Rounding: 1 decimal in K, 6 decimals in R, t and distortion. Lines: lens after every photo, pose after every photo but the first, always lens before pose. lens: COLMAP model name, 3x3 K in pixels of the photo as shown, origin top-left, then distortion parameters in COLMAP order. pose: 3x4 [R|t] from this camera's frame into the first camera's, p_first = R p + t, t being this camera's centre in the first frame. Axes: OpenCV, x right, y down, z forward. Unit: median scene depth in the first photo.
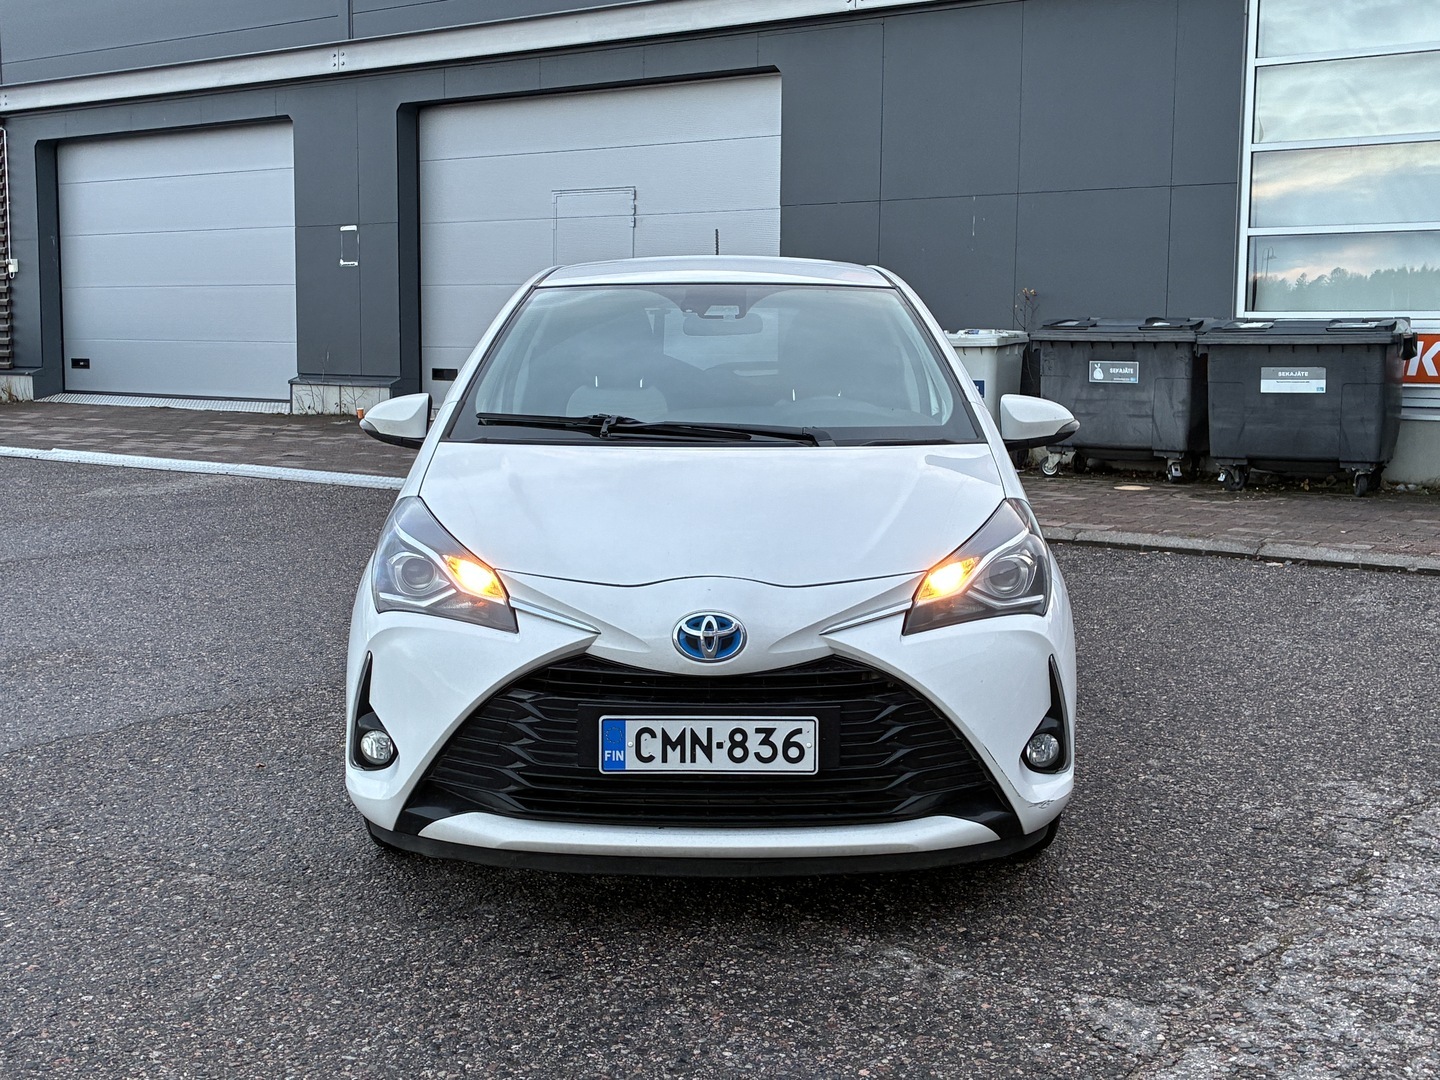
lens RADIAL K [[1715.1, 0, 714.6], [0, 1715.1, 511.0], [0, 0, 1]] dist [0.118295, -0.353324]
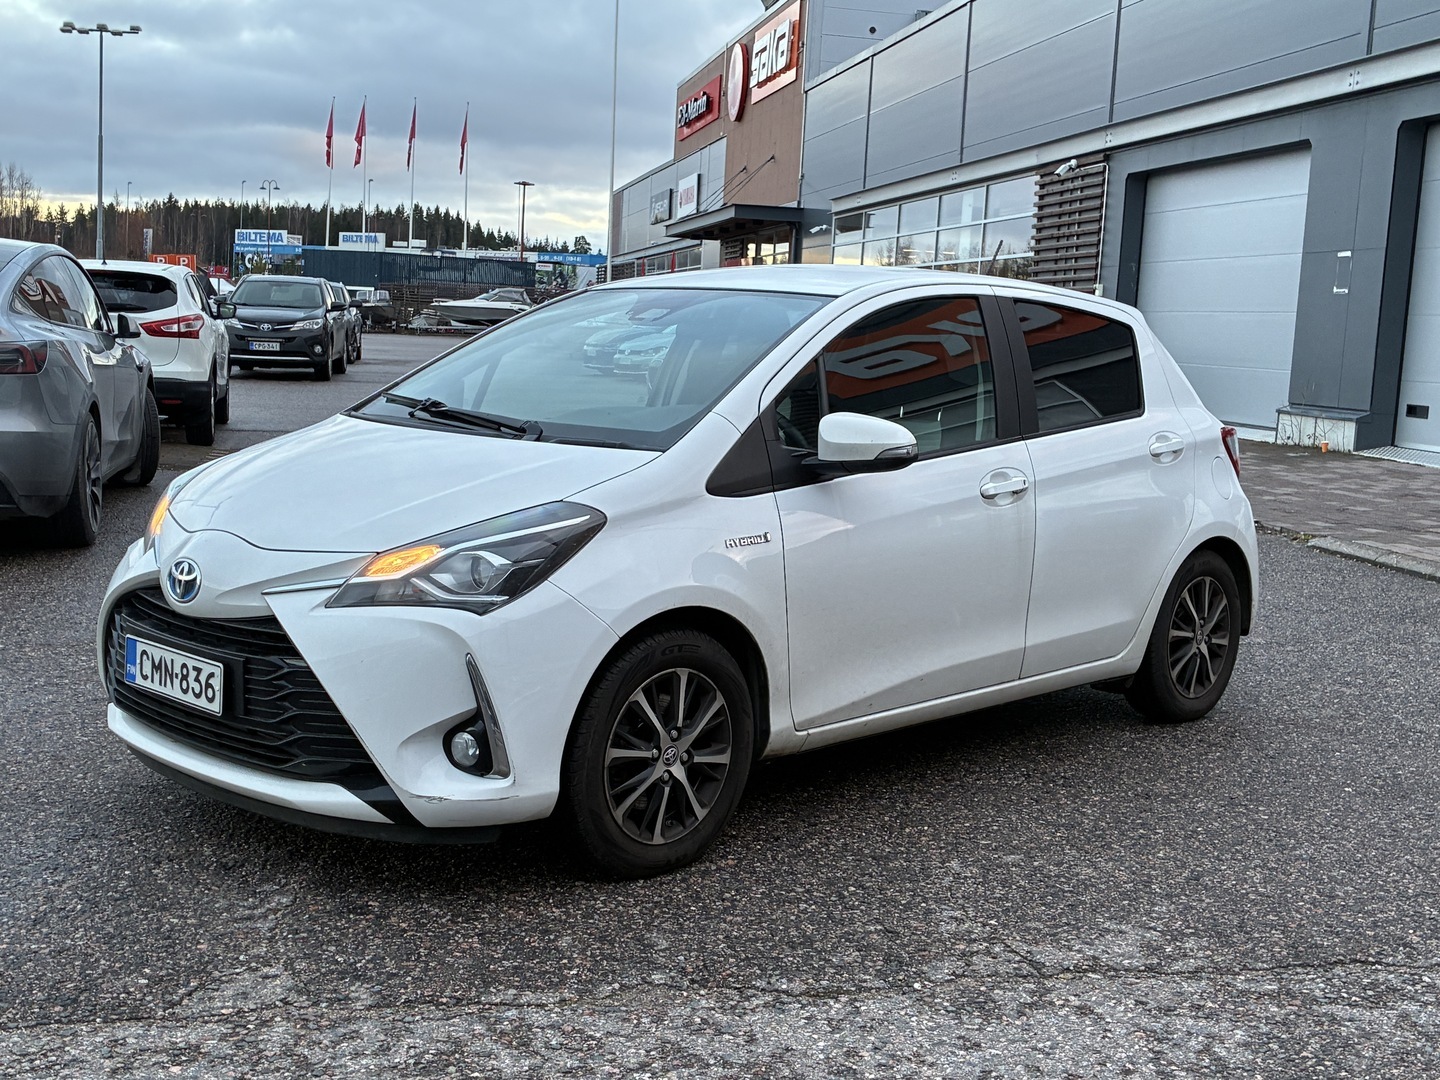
lens RADIAL K [[1697.7, 0, 720.0], [0, 1697.7, 540.0], [0, 0, 1]] dist [0.029814, -0.008549]
pose [[0.729303, 0.115650, -0.674345, 0.976608], [-0.115957, 0.992245, 0.044762, -0.043665], [0.674293, 0.045550, 0.737058, 0.388399]]
